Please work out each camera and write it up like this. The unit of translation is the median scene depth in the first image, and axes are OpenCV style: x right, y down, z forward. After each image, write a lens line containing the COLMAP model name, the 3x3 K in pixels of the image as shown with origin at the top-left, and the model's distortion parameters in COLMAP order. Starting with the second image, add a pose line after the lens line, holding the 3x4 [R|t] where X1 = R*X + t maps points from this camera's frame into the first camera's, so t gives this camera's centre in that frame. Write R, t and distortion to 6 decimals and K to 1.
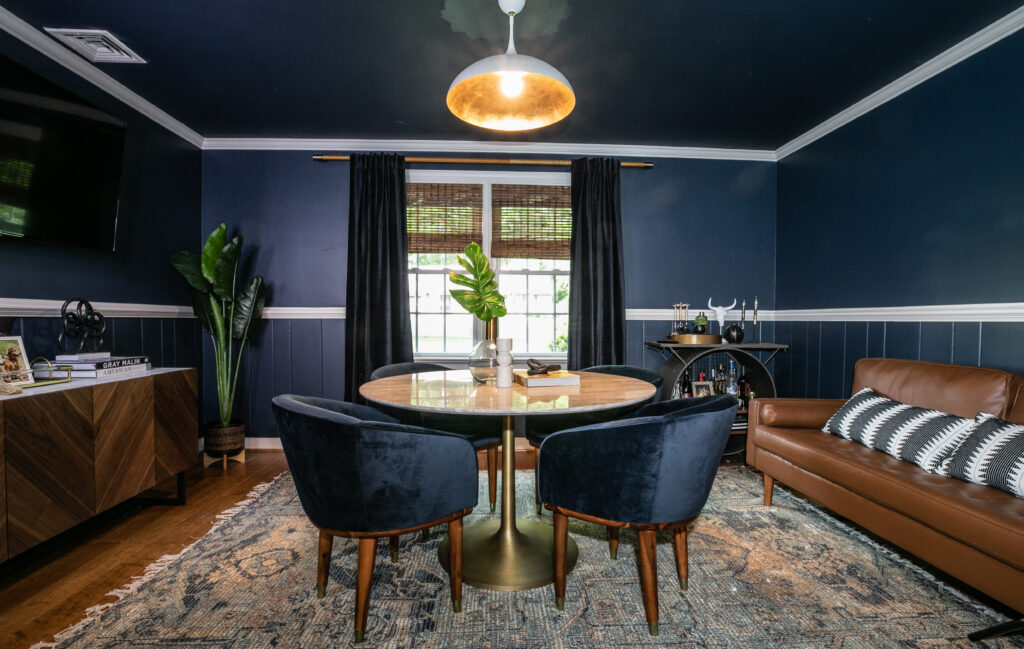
lens RADIAL K [[482.2, 0, 507.4], [0, 482.2, 331.3], [0, 0, 1]] dist [-0.029206, -0.000167]
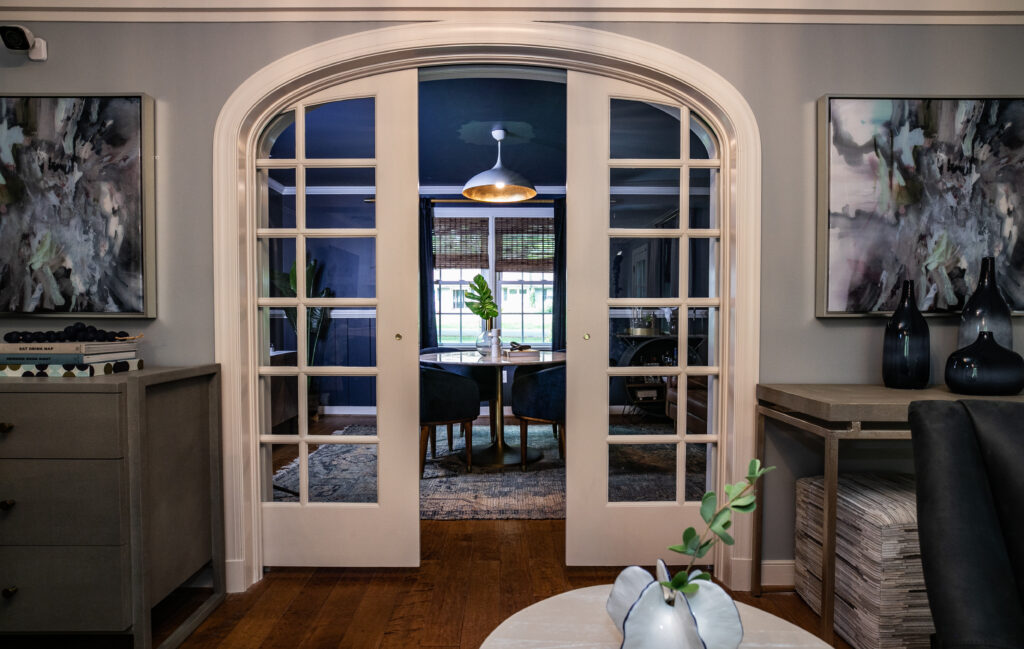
lens RADIAL K [[543.9, 0, 510.4], [0, 543.9, 332.6], [0, 0, 1]] dist [-0.015289, 0.001213]
pose [[0.999424, -0.004370, -0.033665, 0.060248], [0.004558, 0.999974, 0.005518, 0.008584], [0.033640, -0.005668, 0.999418, -0.524422]]
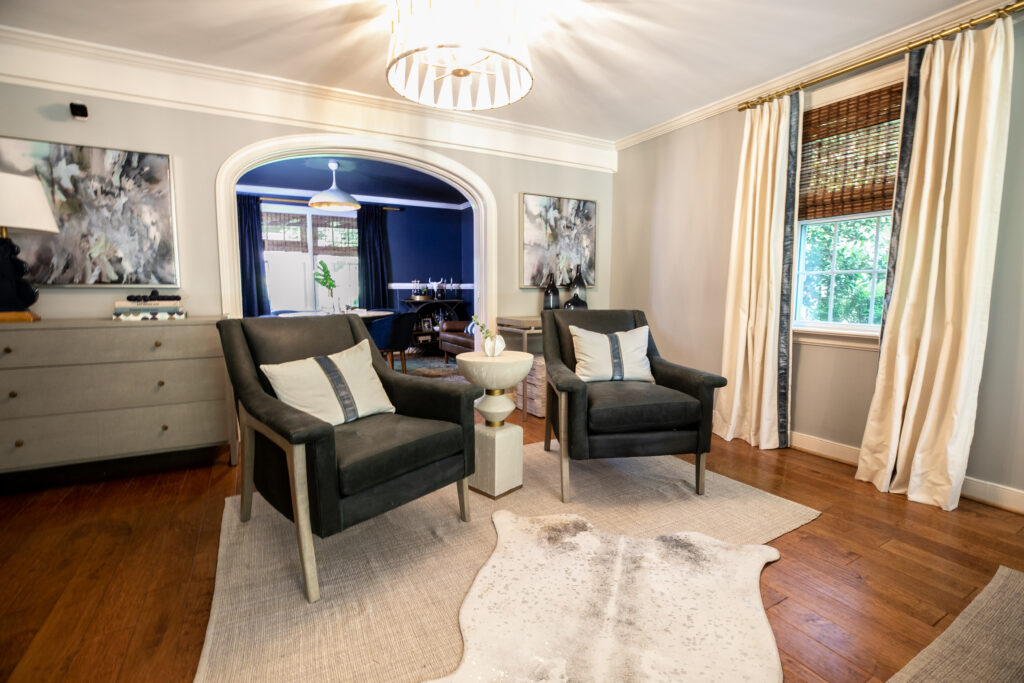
lens RADIAL K [[461.2, 0, 508.3], [0, 461.2, 340.8], [0, 0, 1]] dist [-0.015330, 0.000070]
pose [[0.897564, -0.052587, 0.437737, -0.152200], [0.013152, 0.995613, 0.092640, 0.020200], [-0.440688, -0.077394, 0.894318, -0.931881]]
